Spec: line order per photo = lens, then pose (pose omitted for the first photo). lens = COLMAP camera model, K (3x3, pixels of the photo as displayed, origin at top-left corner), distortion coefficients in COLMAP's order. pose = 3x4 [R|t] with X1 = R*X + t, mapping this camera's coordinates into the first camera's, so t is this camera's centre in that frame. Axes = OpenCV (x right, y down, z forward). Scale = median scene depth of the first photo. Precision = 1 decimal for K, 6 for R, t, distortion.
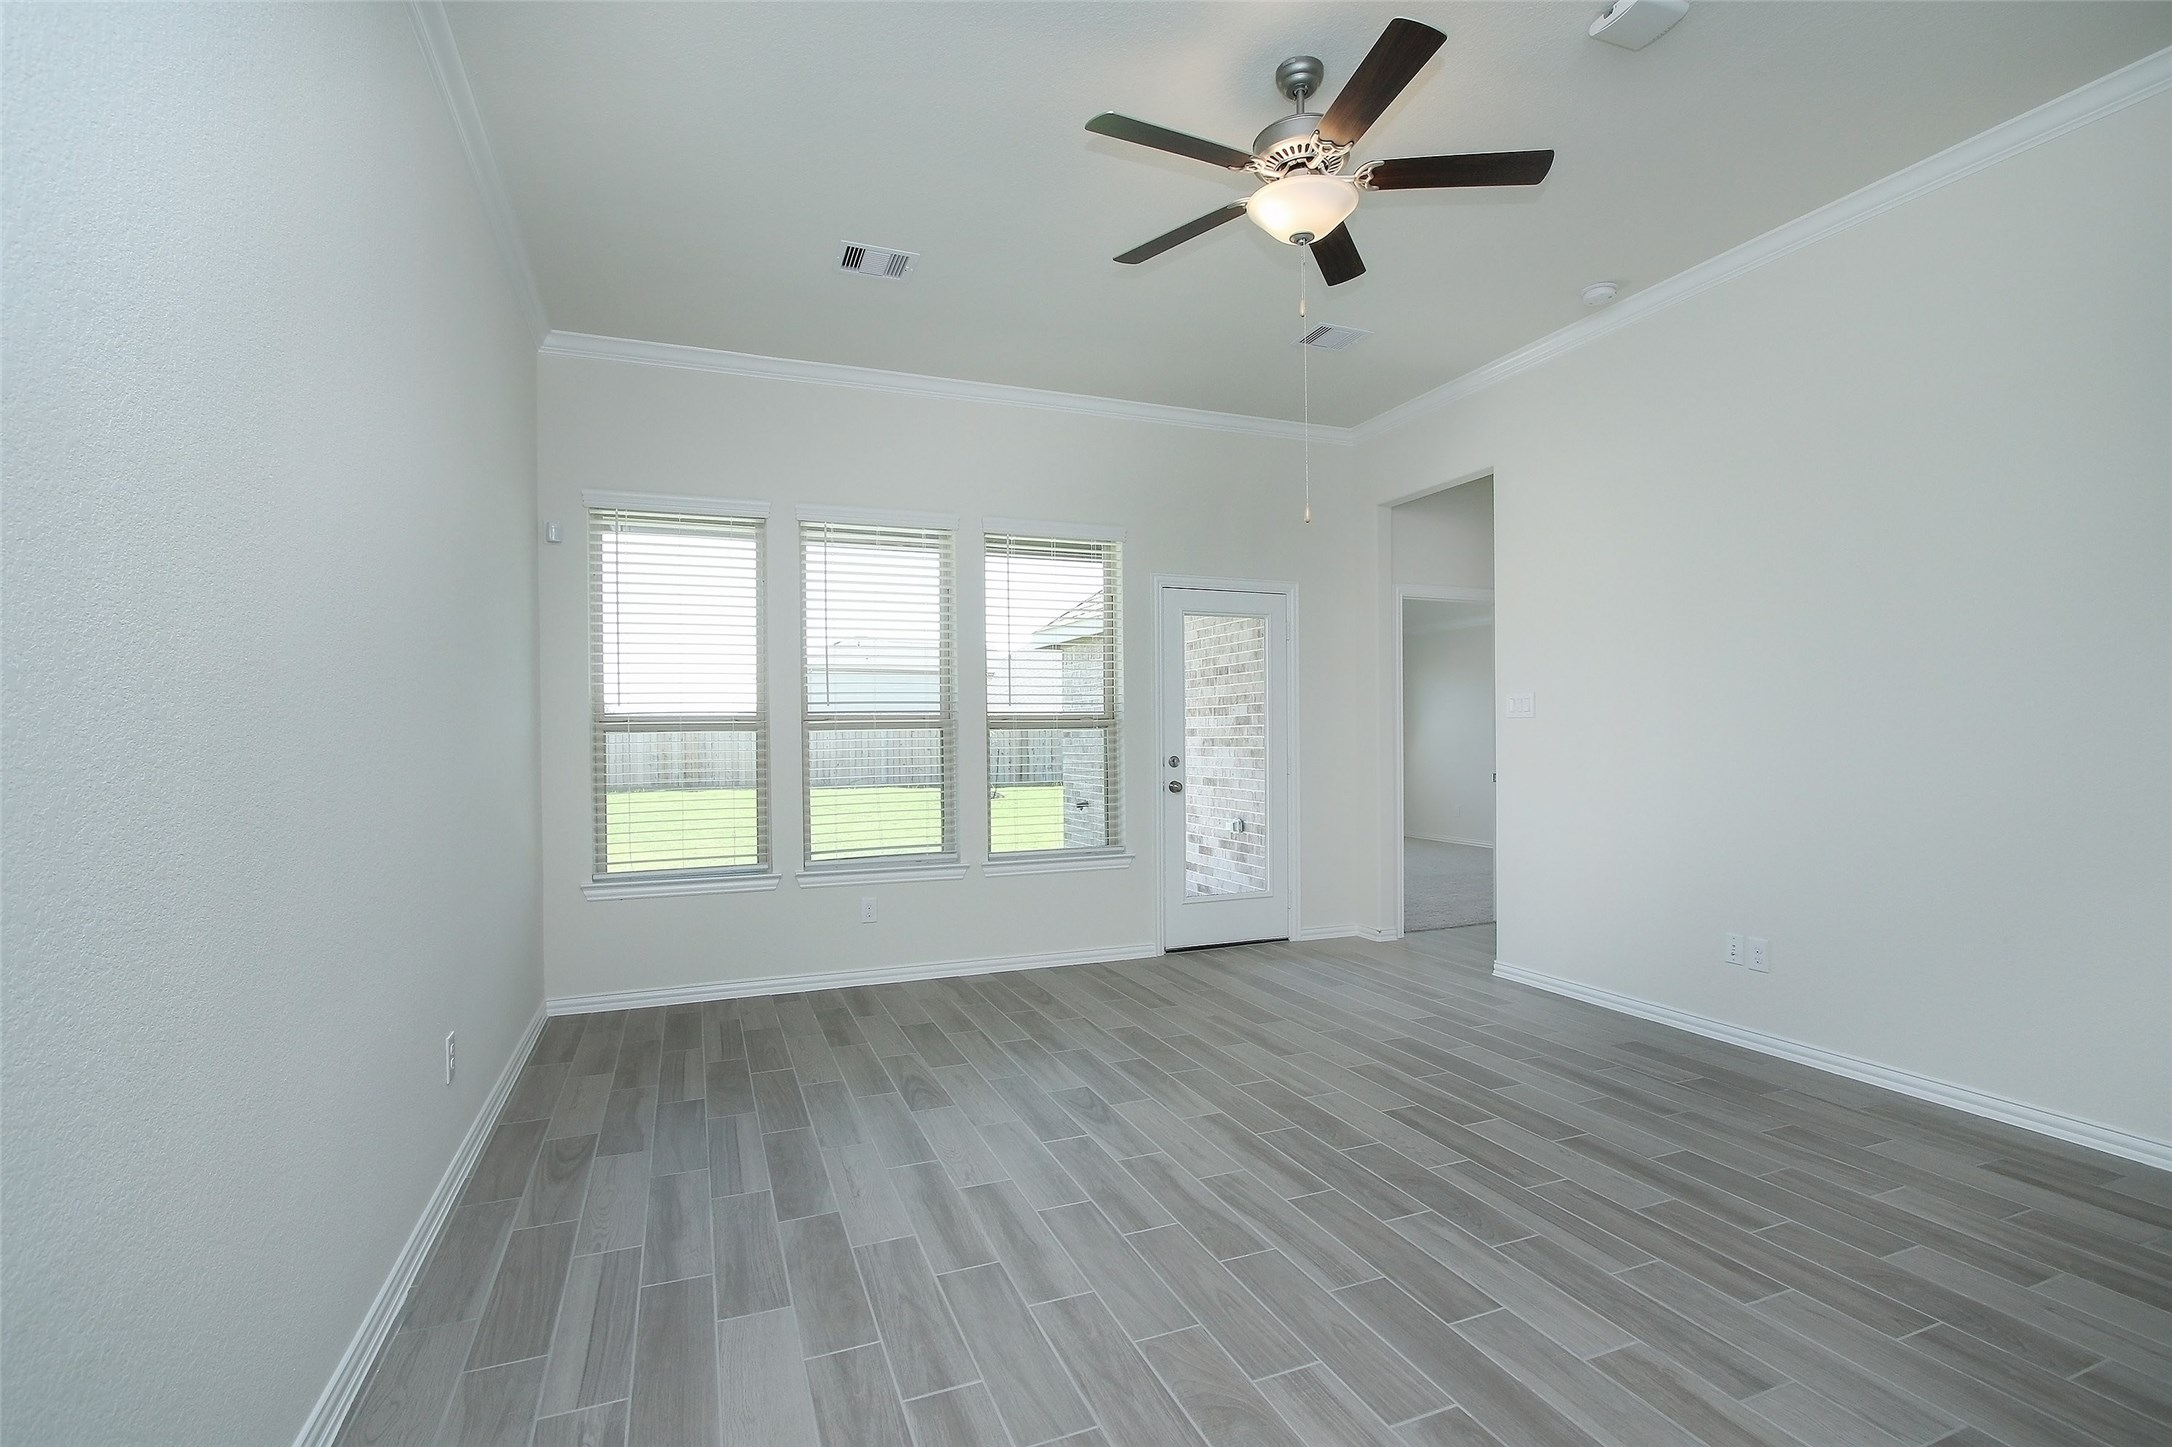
lens RADIAL K [[1014.5, 0, 1055.9], [0, 1014.5, 728.1], [0, 0, 1]] dist [-0.031774, 0.017828]
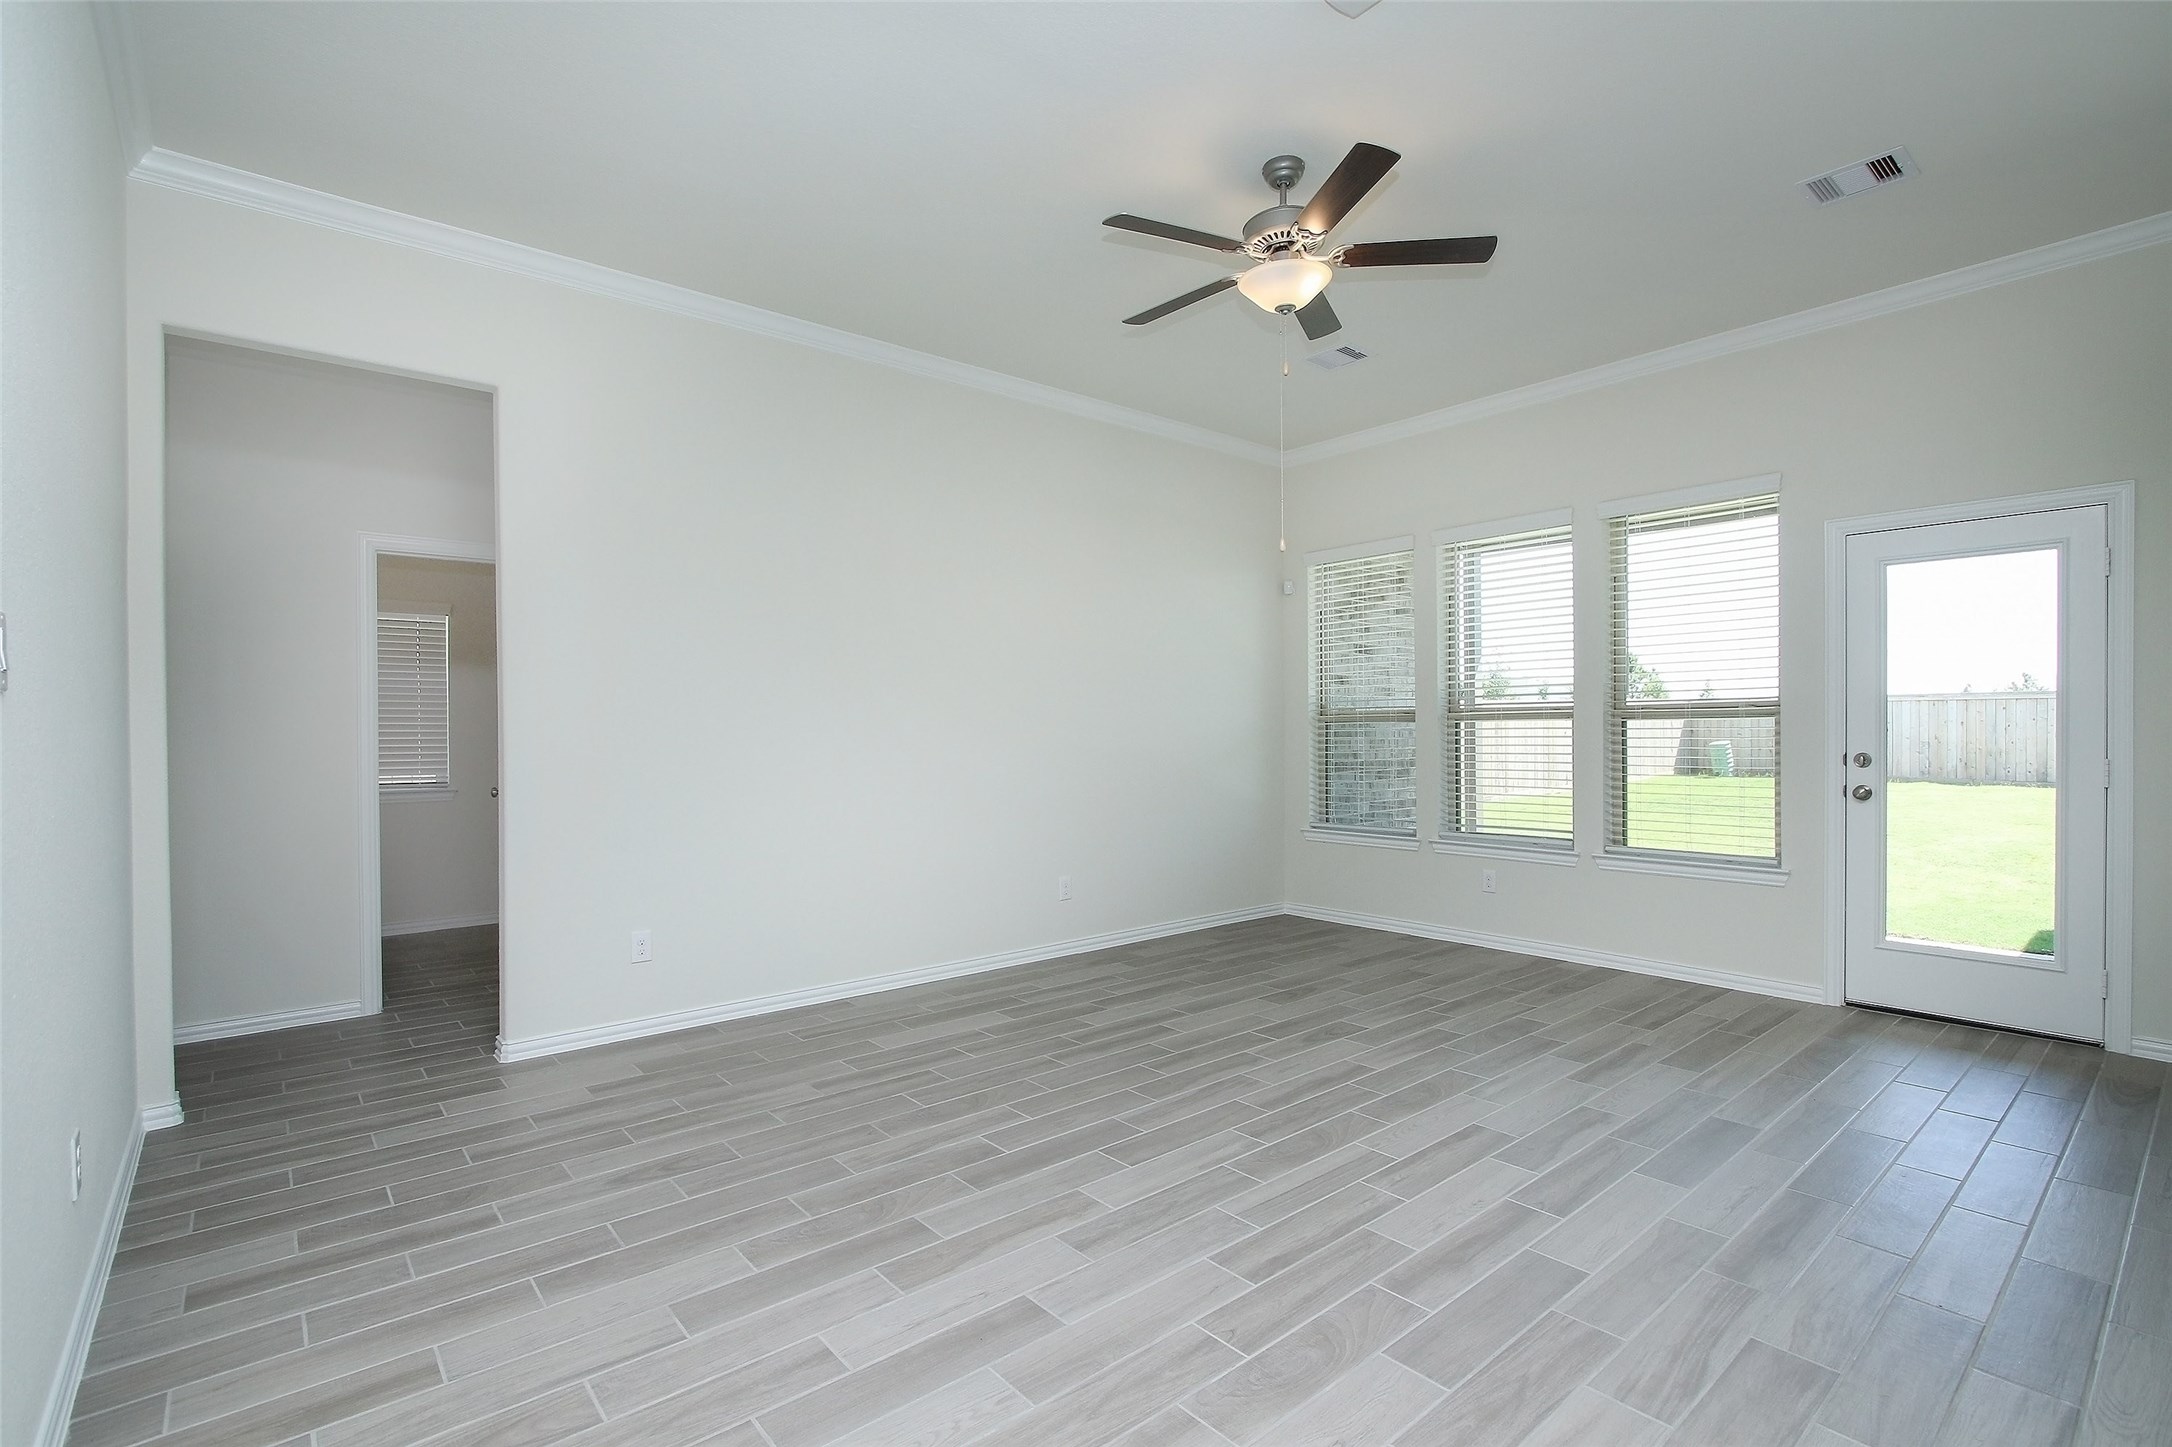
lens RADIAL K [[990.6, 0, 1087.4], [0, 990.6, 739.5], [0, 0, 1]] dist [-0.023005, 0.006997]
pose [[0.314185, 0.016304, -0.949222, 1.099927], [0.013199, 0.999681, 0.021540, -0.011196], [0.949270, -0.019296, 0.313869, 0.362298]]
